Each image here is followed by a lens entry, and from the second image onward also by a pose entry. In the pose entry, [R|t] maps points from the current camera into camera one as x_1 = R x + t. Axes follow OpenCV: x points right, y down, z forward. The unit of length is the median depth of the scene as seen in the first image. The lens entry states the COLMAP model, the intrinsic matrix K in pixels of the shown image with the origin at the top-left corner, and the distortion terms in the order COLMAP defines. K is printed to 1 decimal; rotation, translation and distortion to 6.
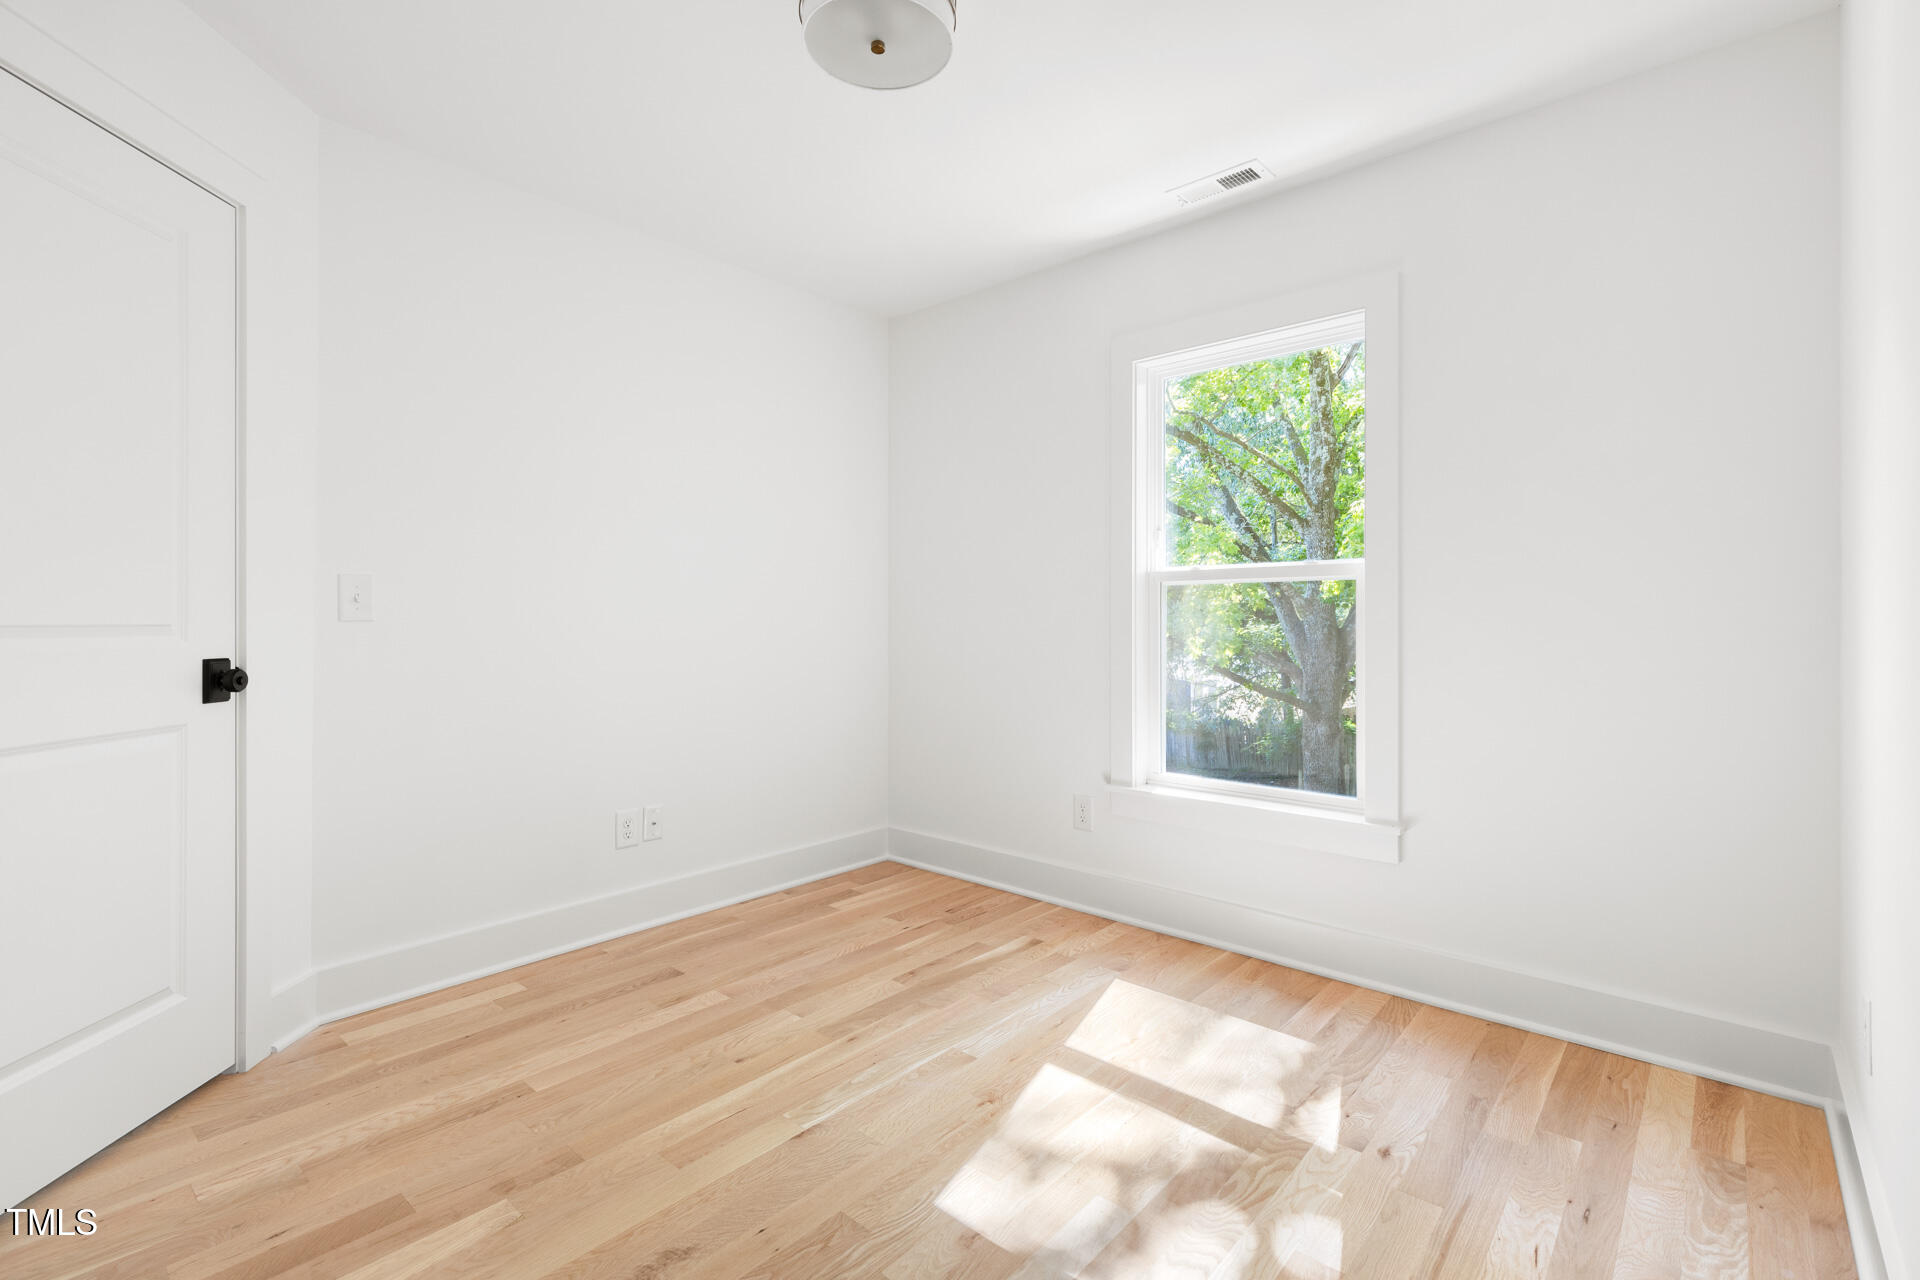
lens RADIAL K [[869.9, 0, 962.1], [0, 869.9, 629.9], [0, 0, 1]] dist [0.003035, -0.000224]
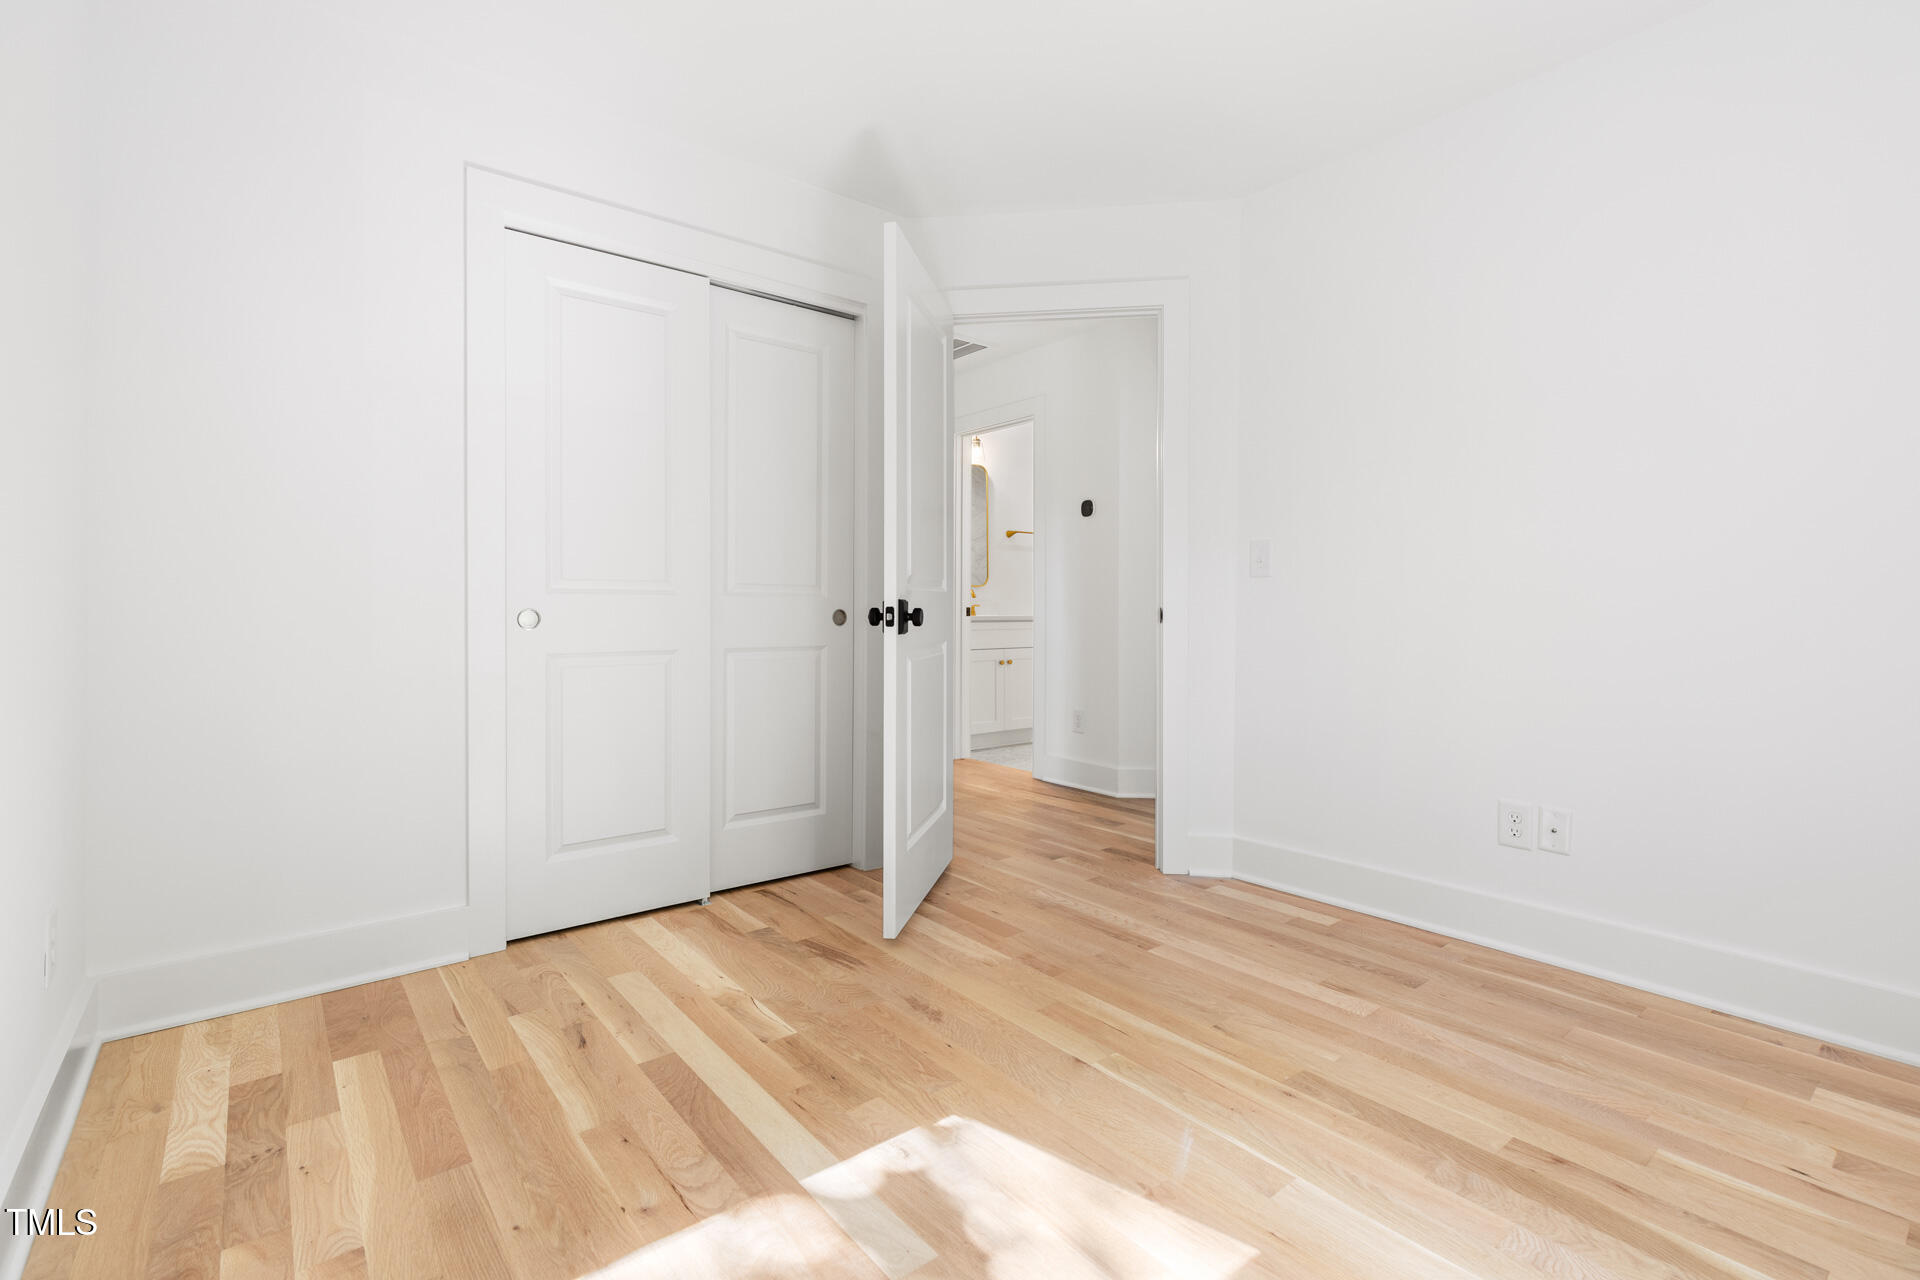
lens RADIAL K [[869.9, 0, 962.7], [0, 869.9, 631.6], [0, 0, 1]] dist [0.003035, -0.000224]
pose [[-0.168279, 0.027923, -0.985344, 0.637288], [-0.013293, 0.999444, 0.030593, 0.036321], [0.985650, 0.018246, -0.167814, 0.789474]]
